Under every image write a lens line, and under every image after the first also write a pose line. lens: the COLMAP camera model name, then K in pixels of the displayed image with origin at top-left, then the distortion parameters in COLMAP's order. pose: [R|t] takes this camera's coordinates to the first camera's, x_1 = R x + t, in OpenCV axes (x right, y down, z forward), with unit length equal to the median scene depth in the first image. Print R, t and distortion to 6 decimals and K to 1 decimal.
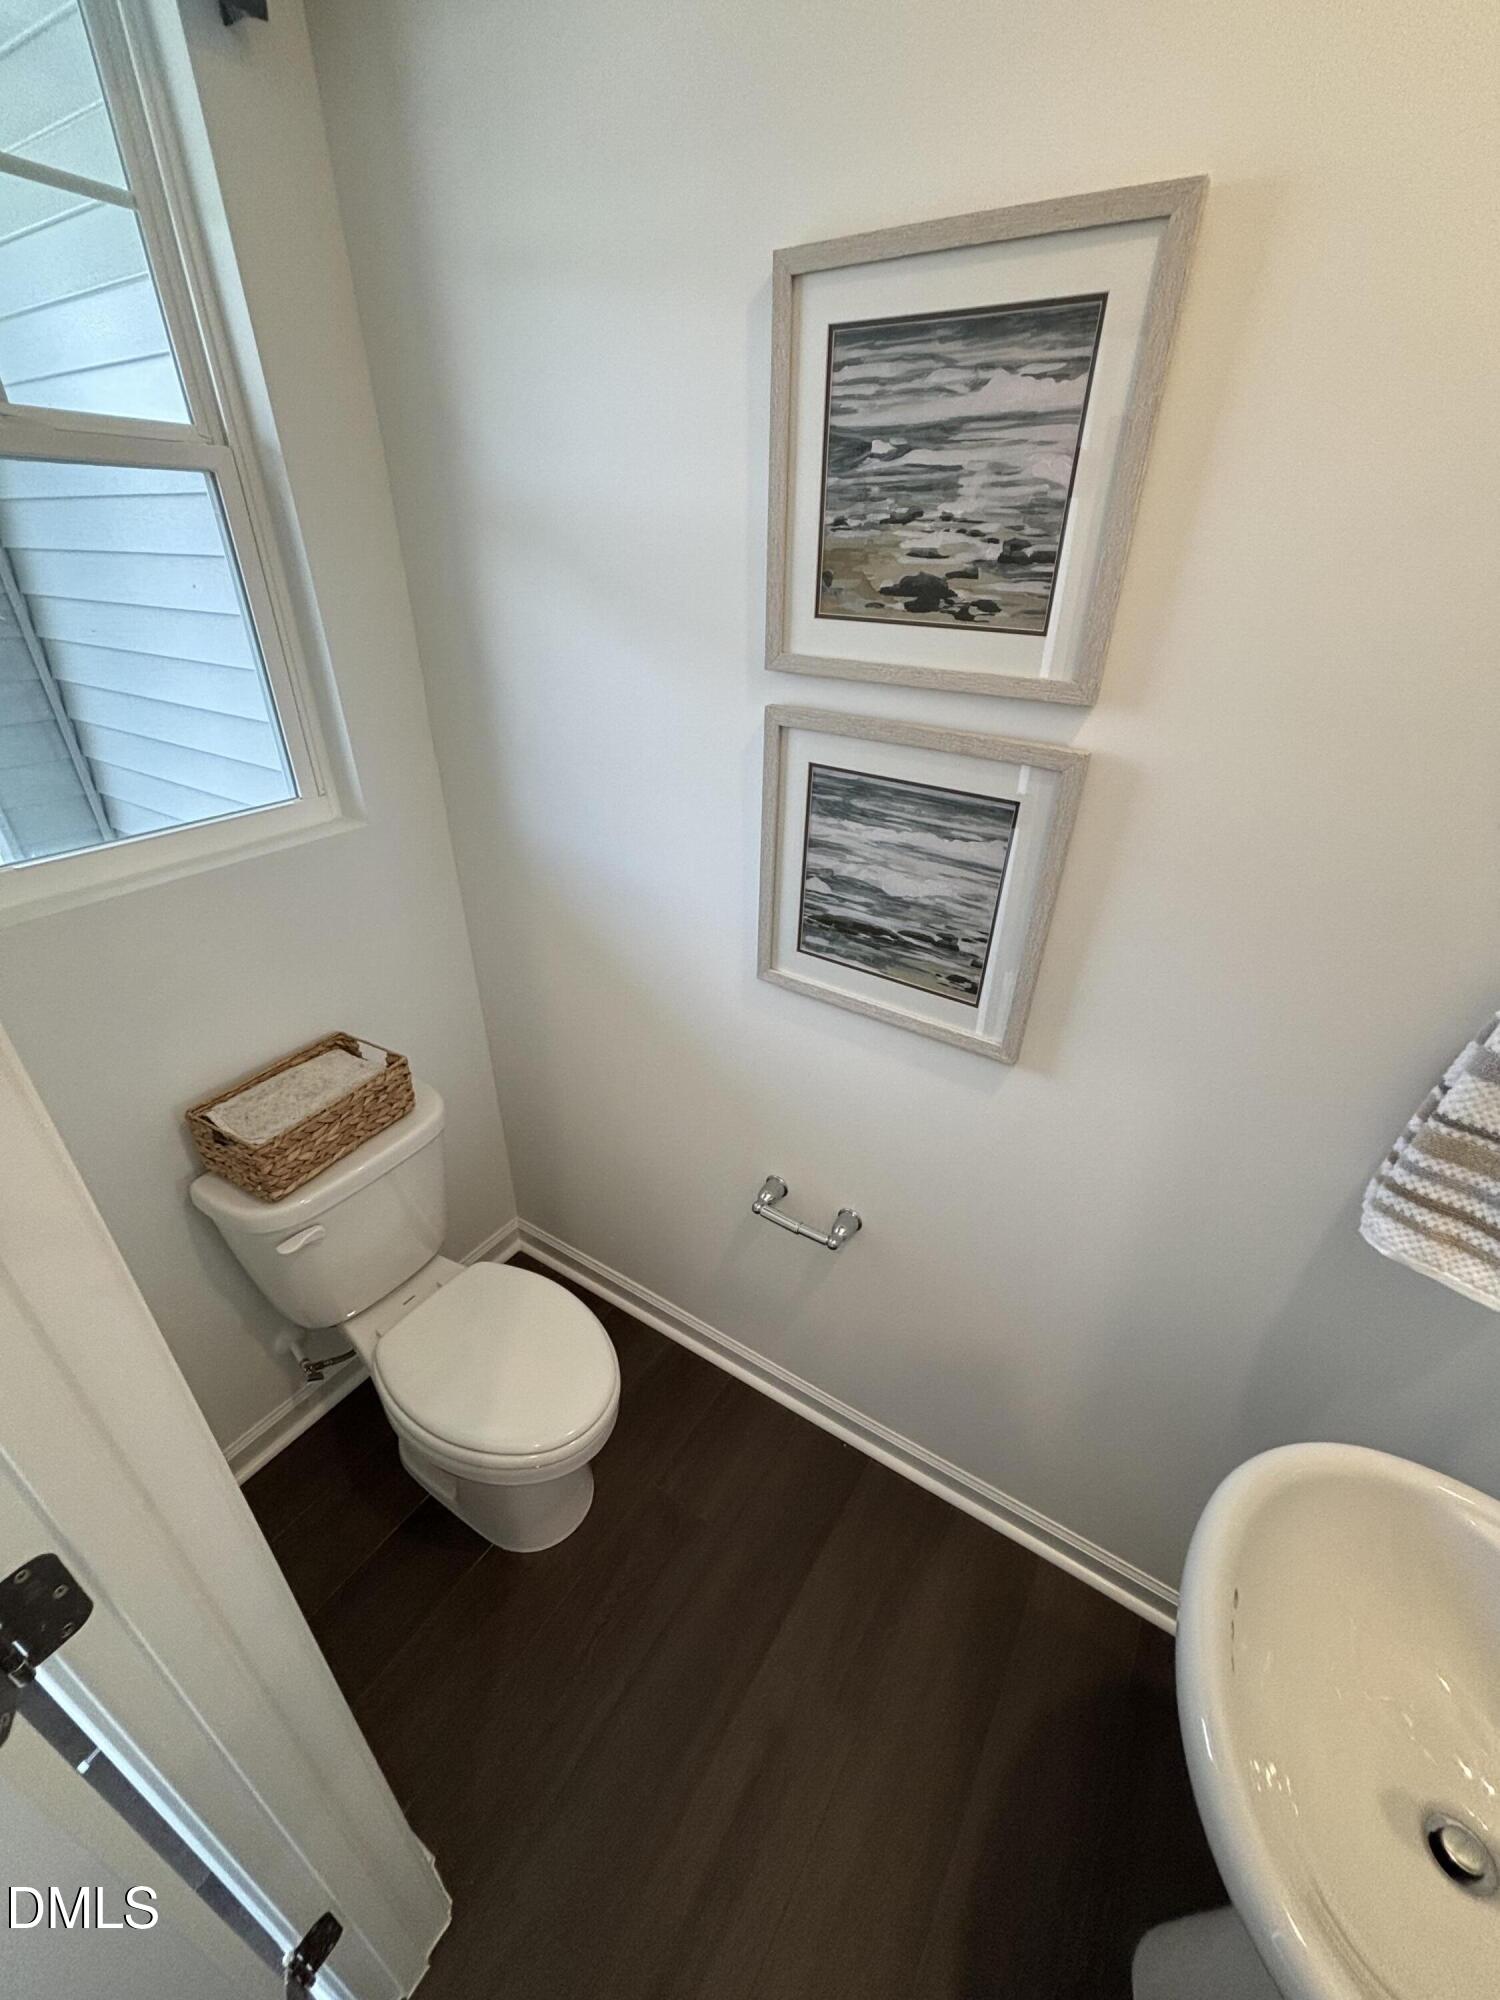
lens RADIAL K [[802.2, 0, 750.0], [0, 802.2, 1000.0], [0, 0, 1]] dist [0.001977, 0.000116]
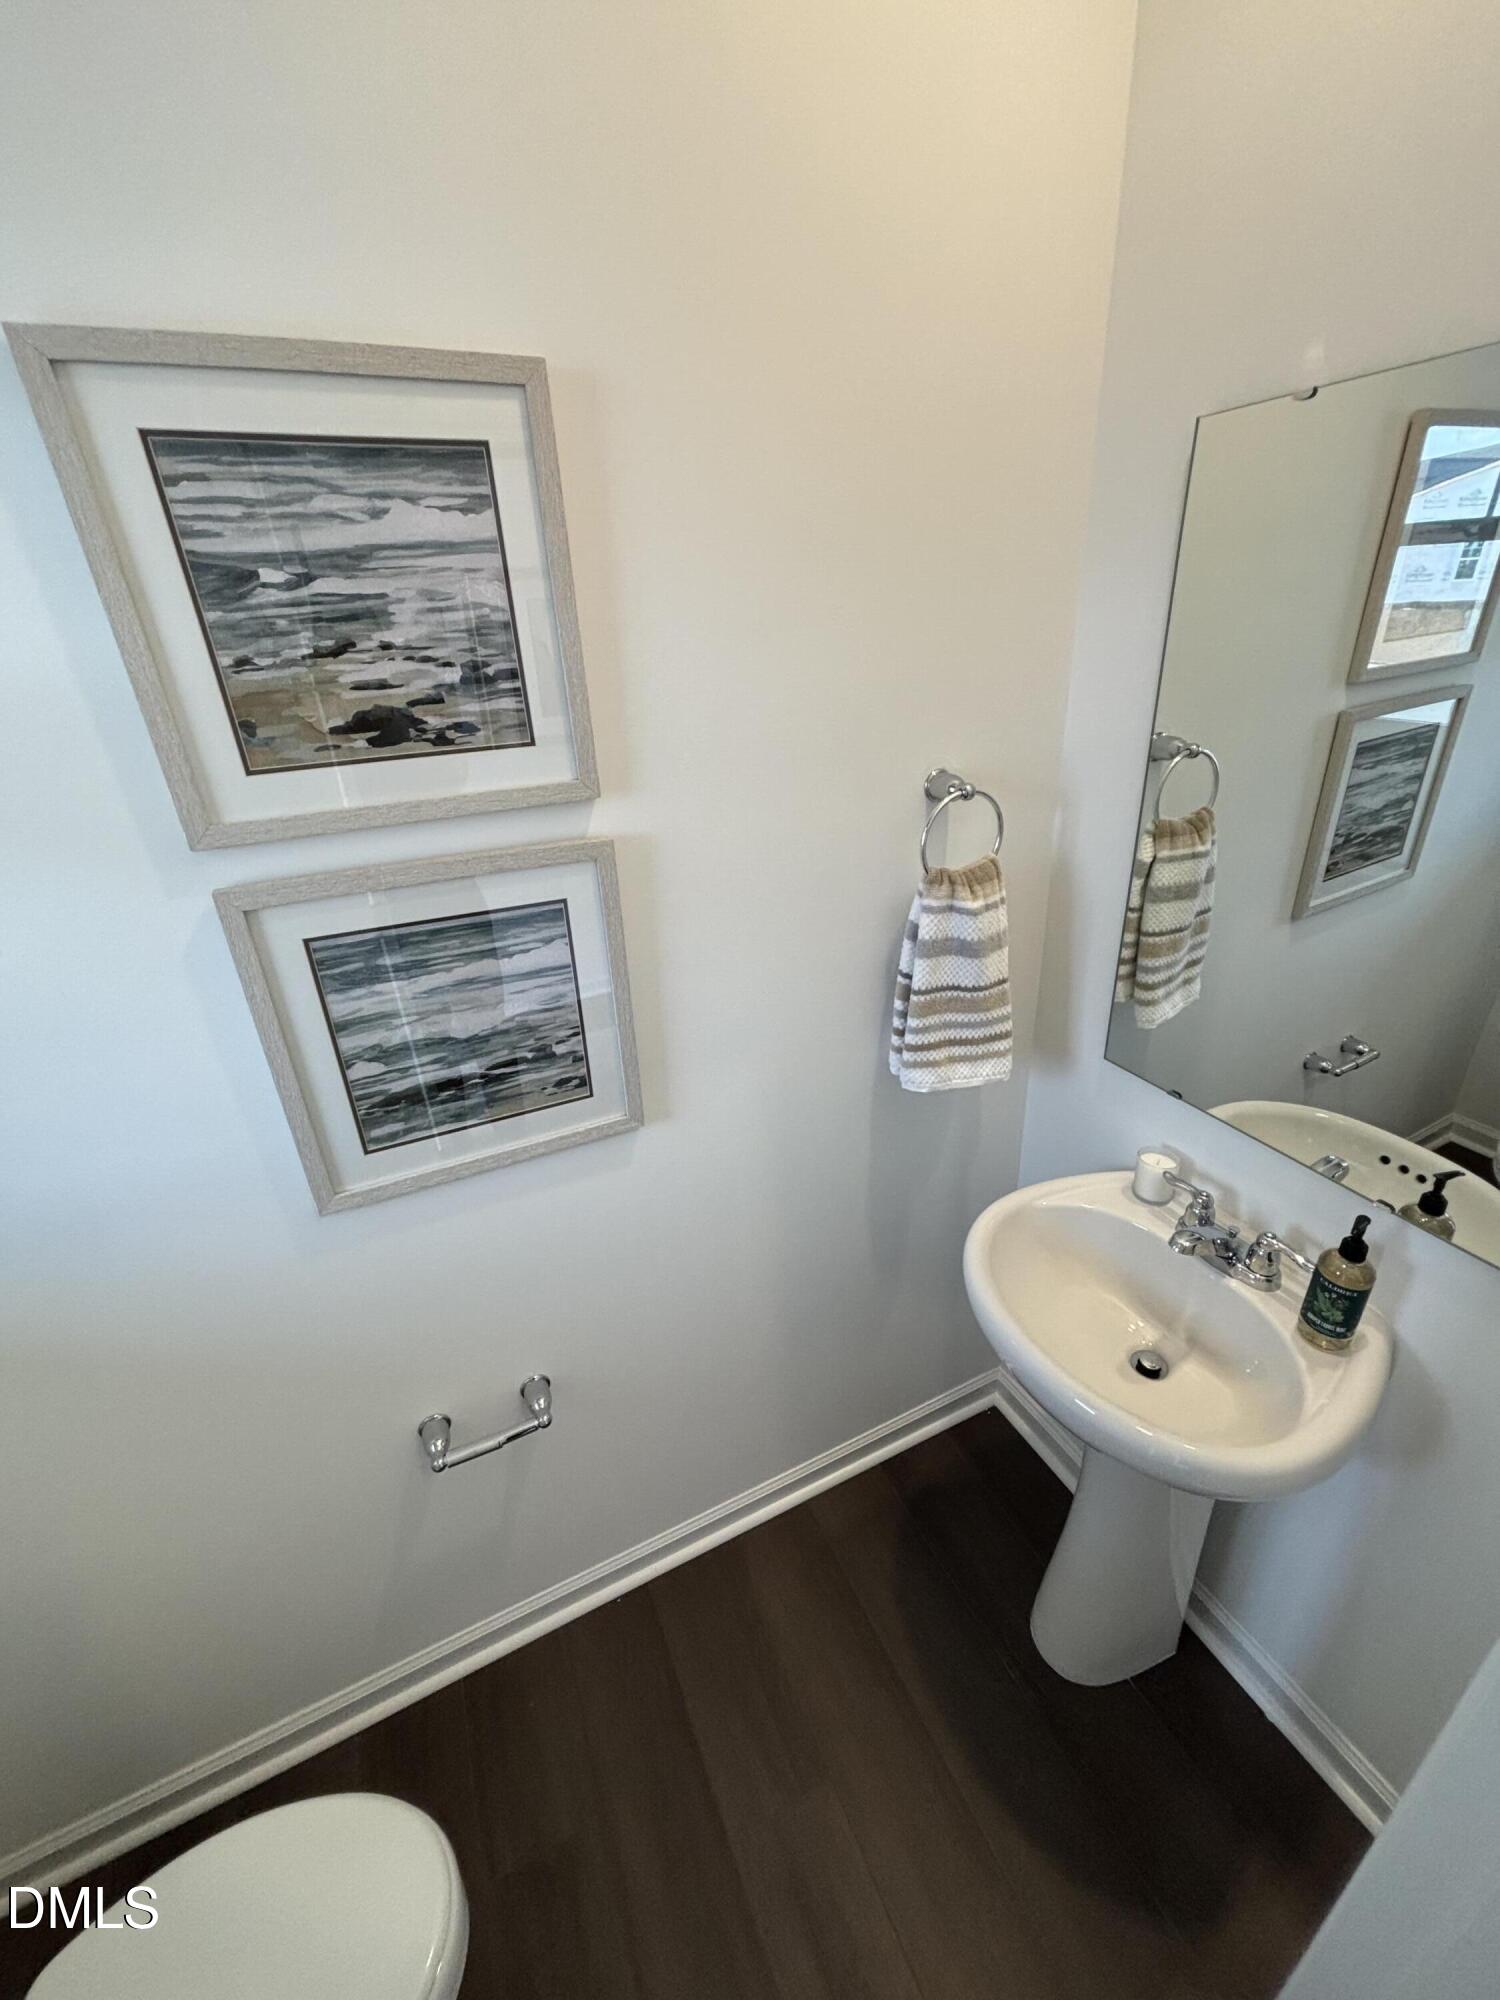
lens RADIAL K [[800.7, 0, 714.6], [0, 800.7, 1037.1], [0, 0, 1]] dist [-0.002878, 0.006803]
pose [[0.547809, -0.419588, 0.723776, -0.399506], [0.482528, 0.865201, 0.136362, -0.142234], [-0.683427, 0.274542, 0.676428, 0.220388]]
